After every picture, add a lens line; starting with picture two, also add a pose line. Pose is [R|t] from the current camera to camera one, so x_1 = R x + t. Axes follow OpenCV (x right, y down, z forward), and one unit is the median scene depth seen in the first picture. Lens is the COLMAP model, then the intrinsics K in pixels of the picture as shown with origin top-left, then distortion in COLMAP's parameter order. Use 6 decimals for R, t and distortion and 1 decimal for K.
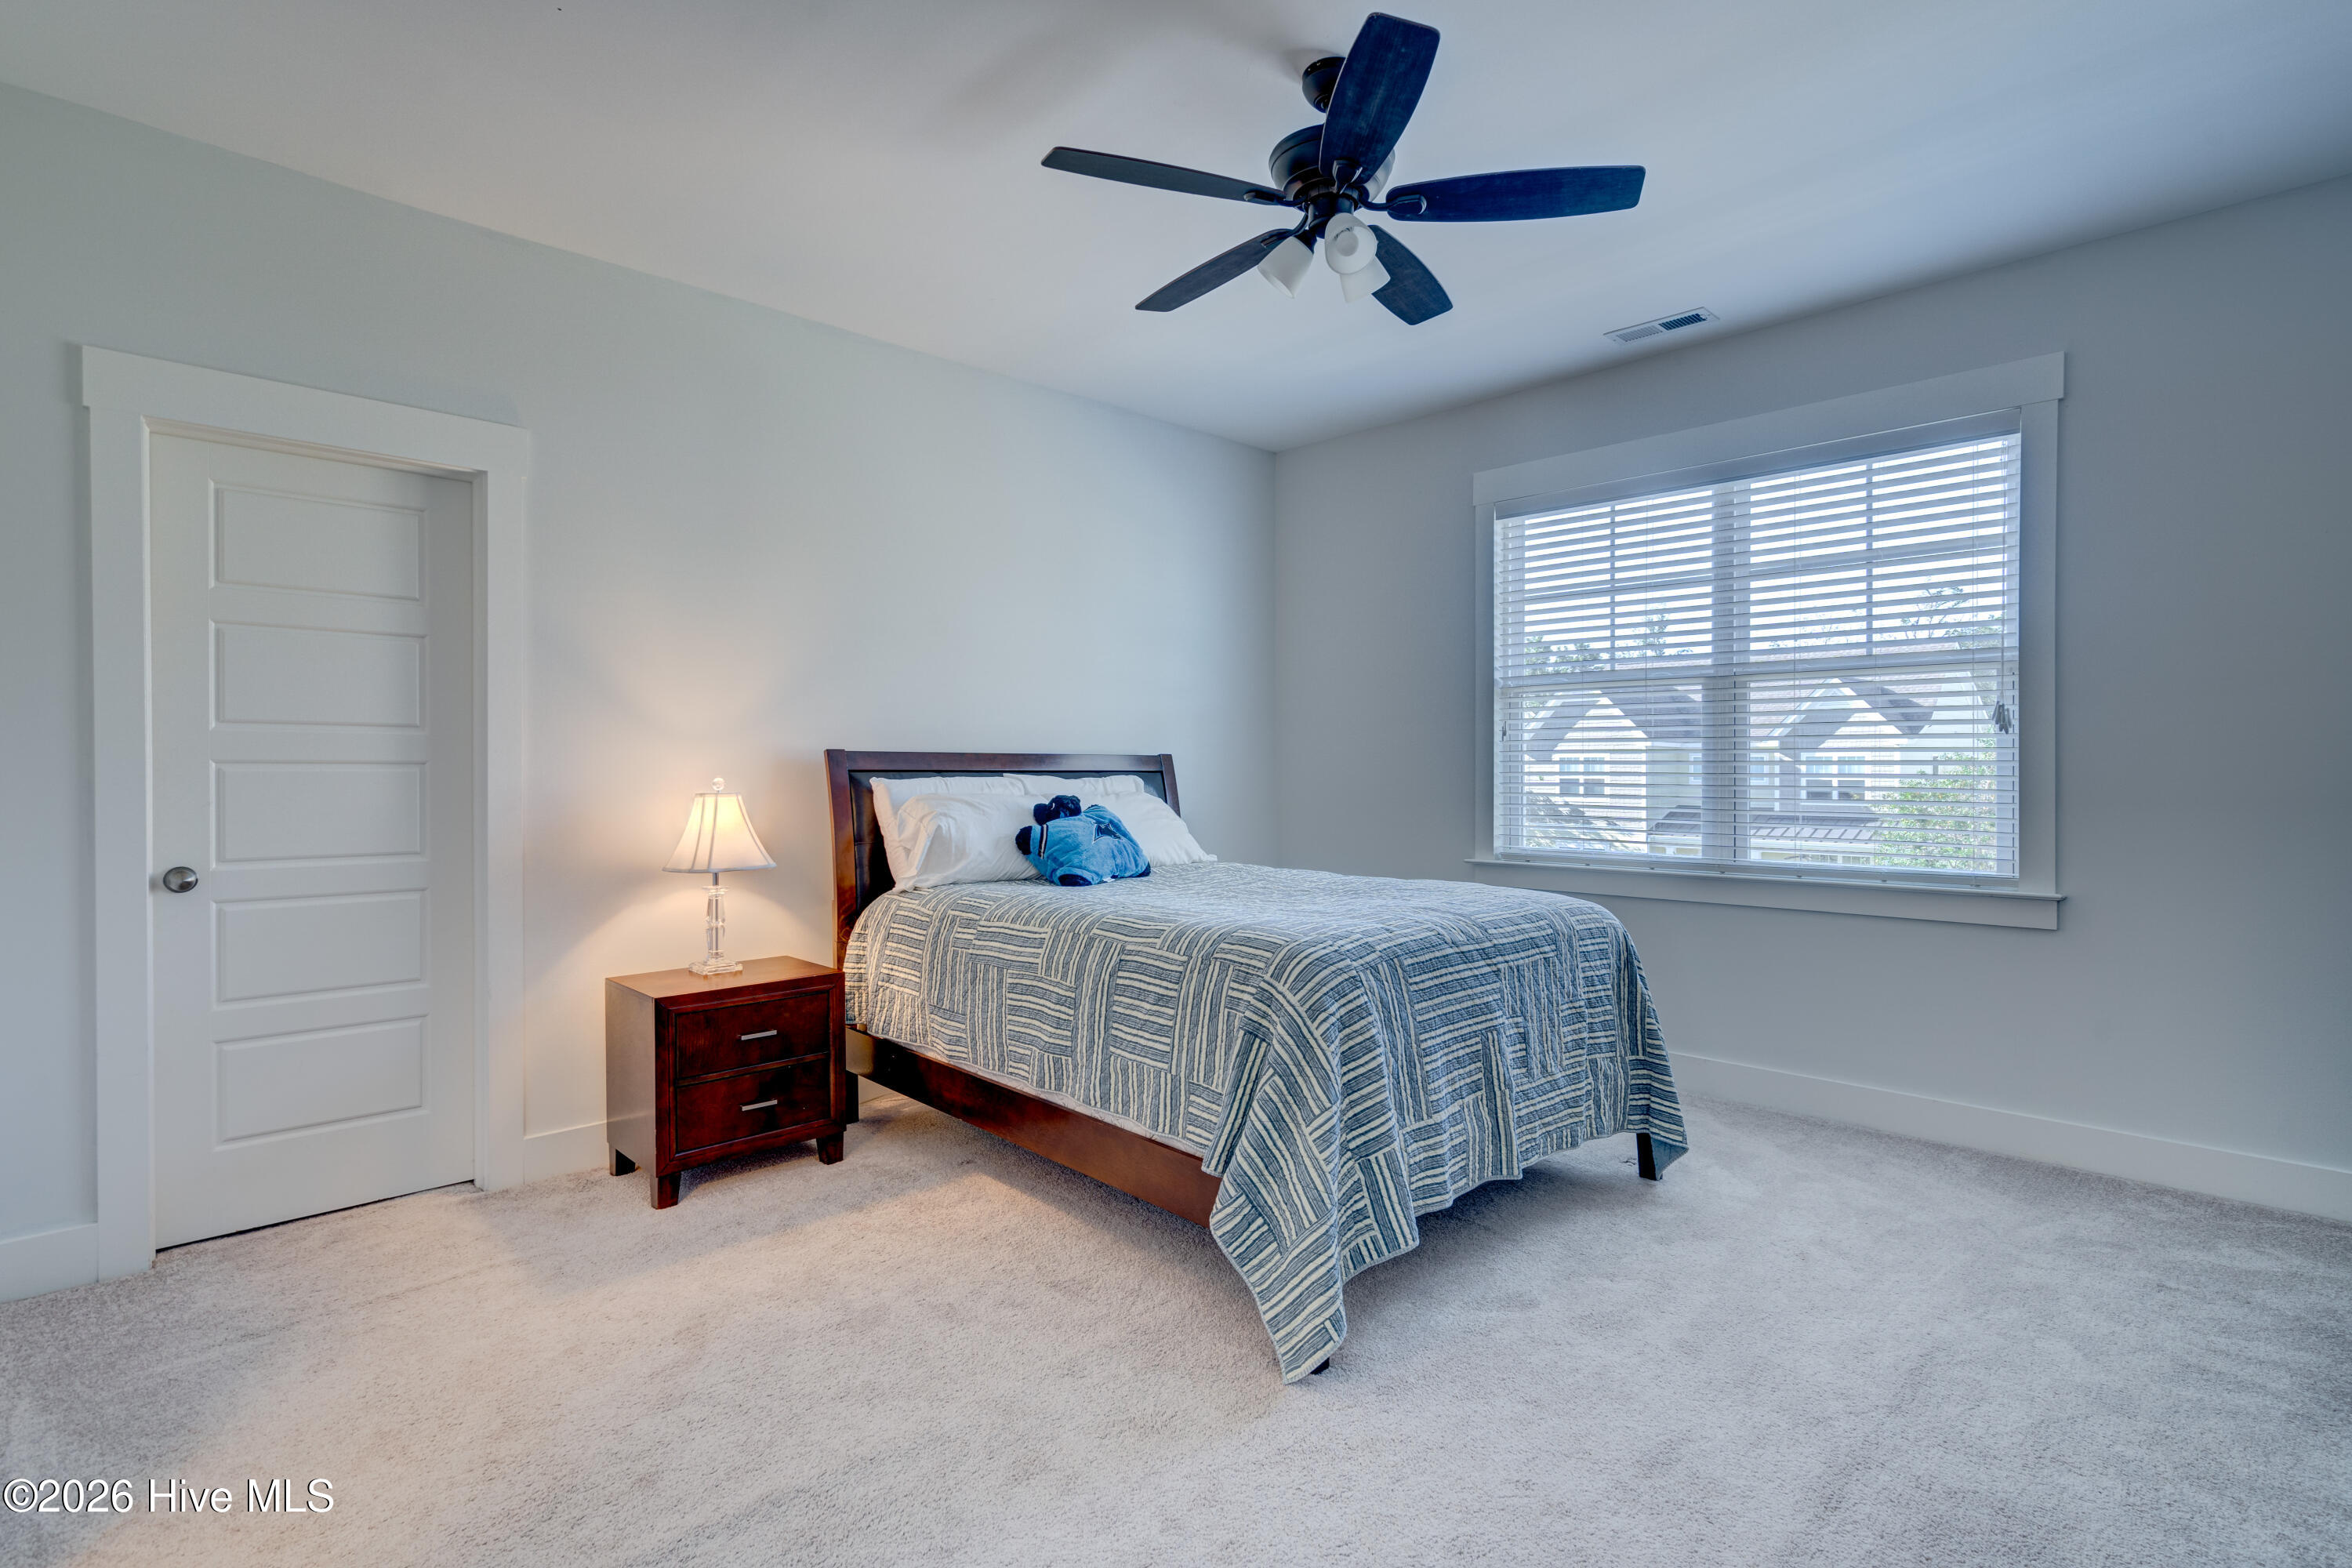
lens RADIAL K [[1118.7, 0, 1178.6], [0, 1118.7, 774.4], [0, 0, 1]] dist [-0.002189, -0.000064]
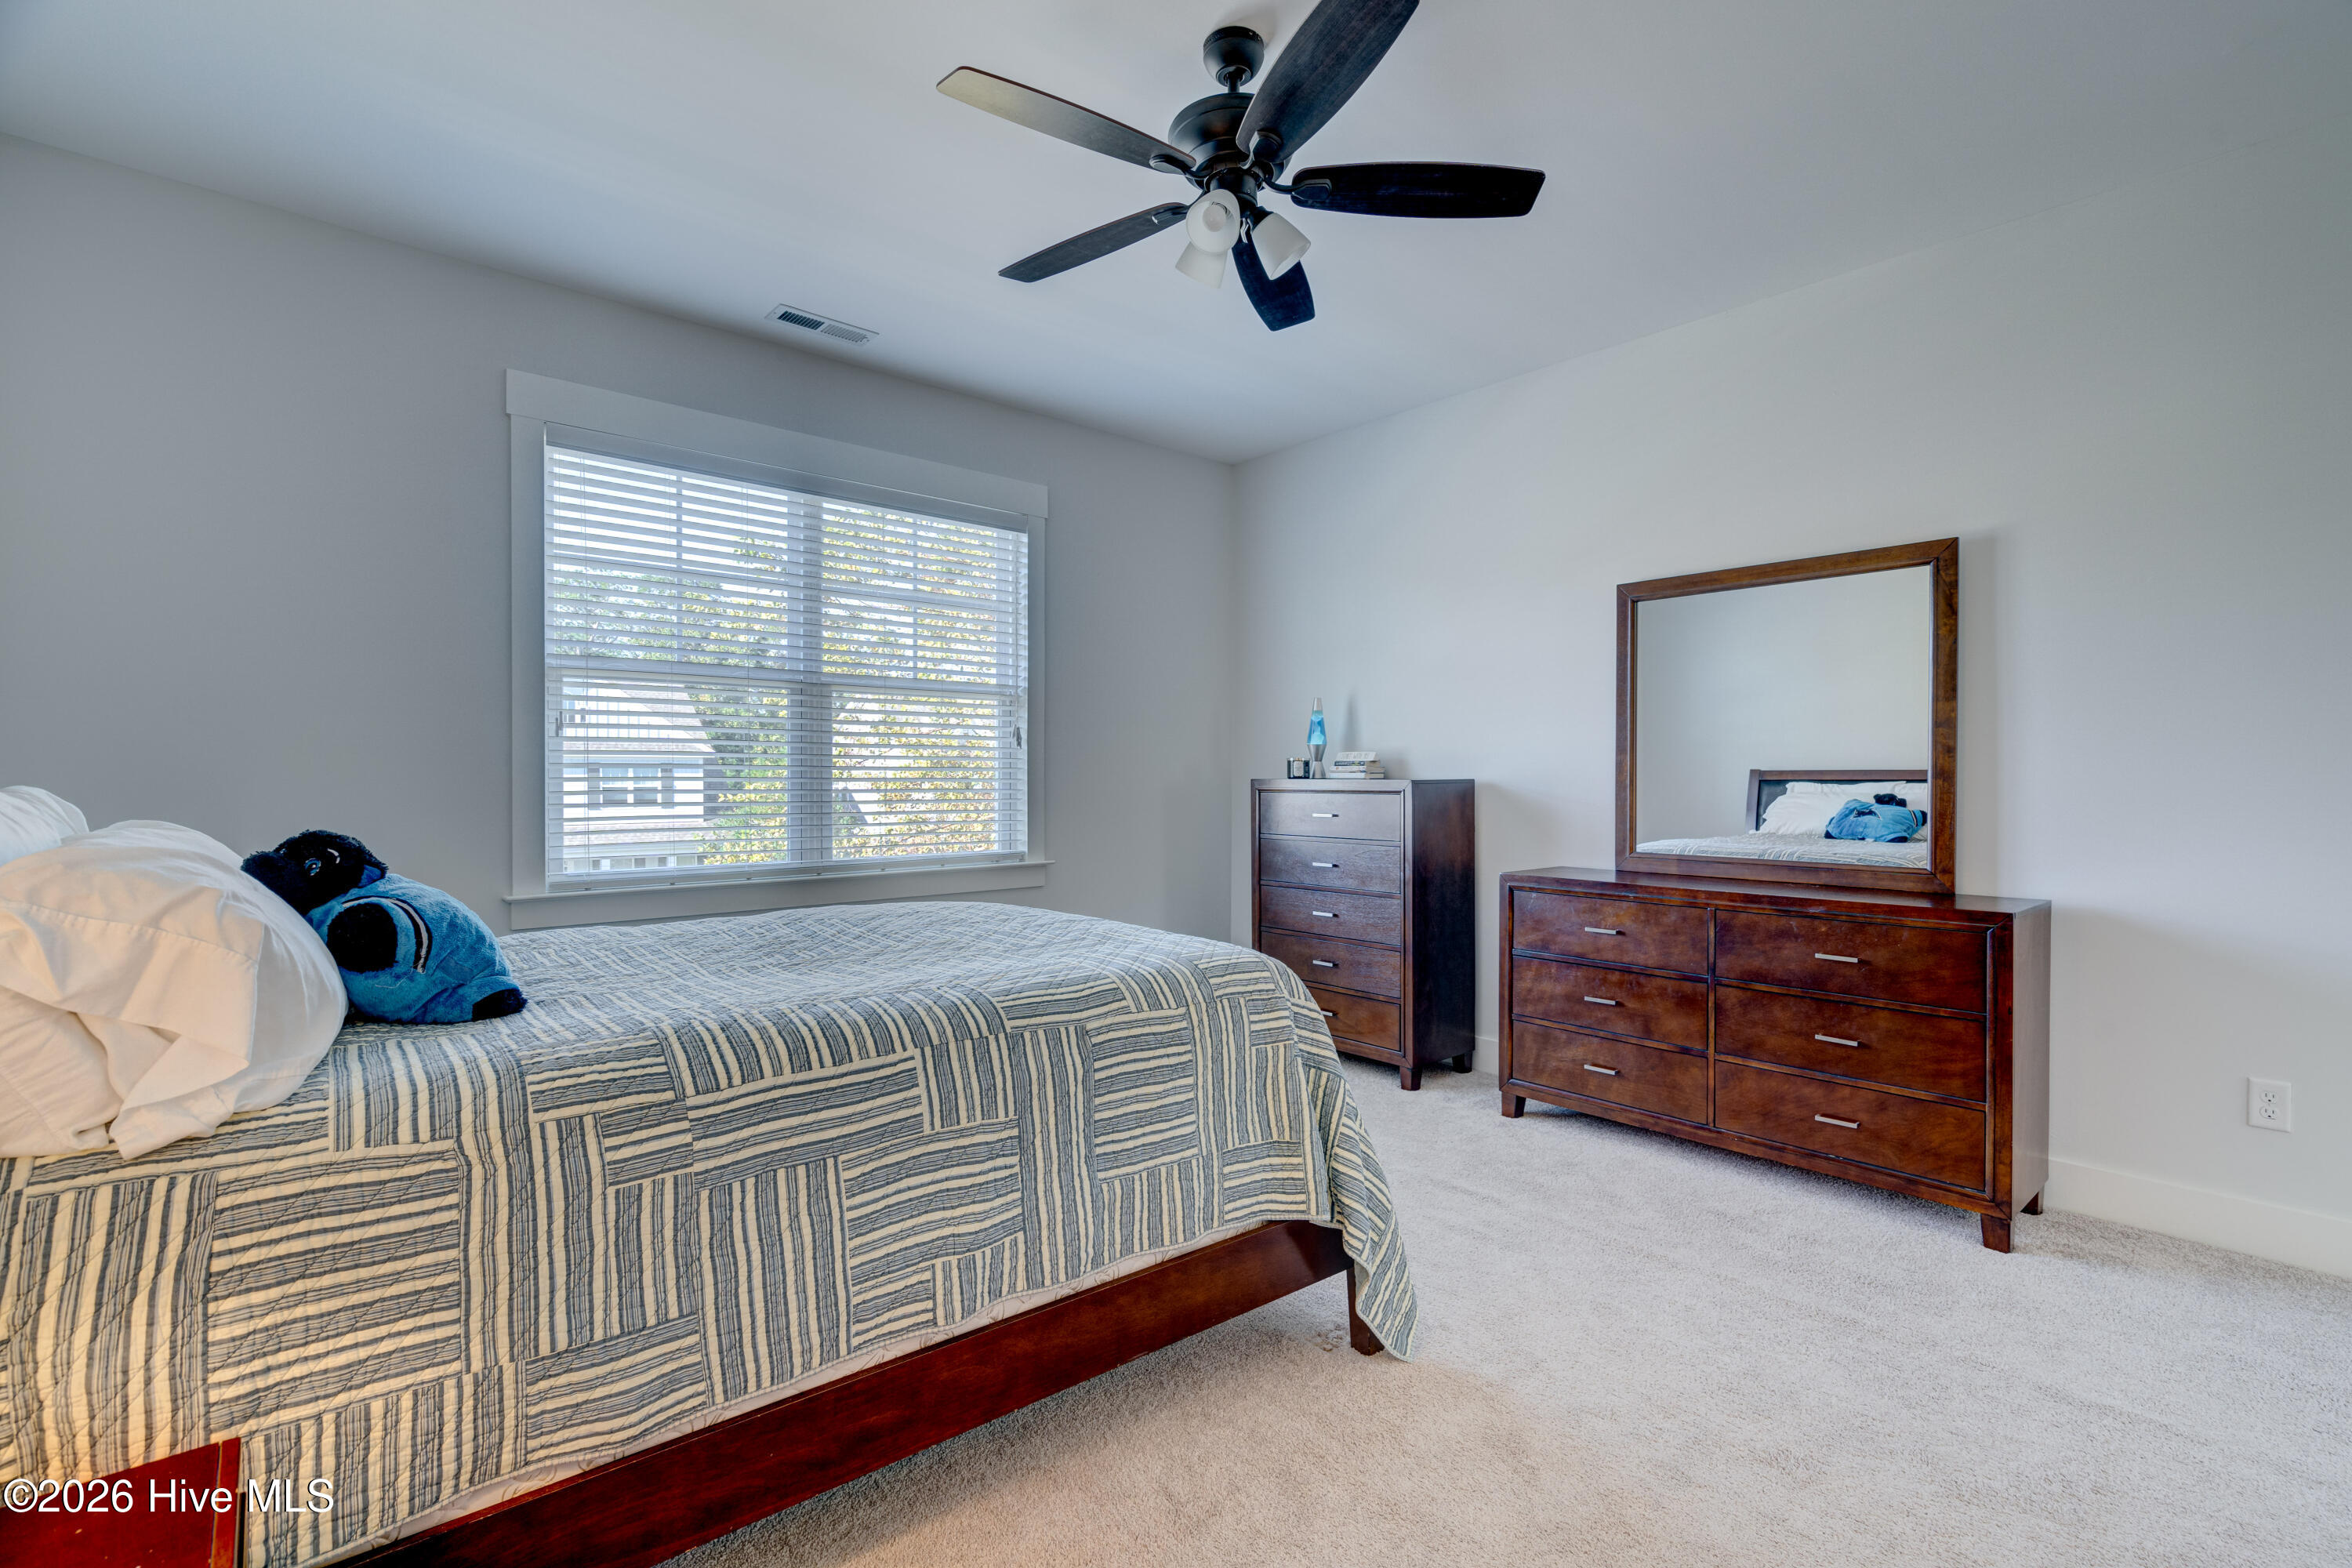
lens RADIAL K [[1077.0, 0, 1200.4], [0, 1077.0, 773.7], [0, 0, 1]] dist [-0.001219, 0.000389]
pose [[0.053327, 0.001005, 0.998577, -0.578678], [0.005879, 0.999982, -0.001320, -0.001618], [-0.998560, 0.005942, 0.053320, 0.723221]]
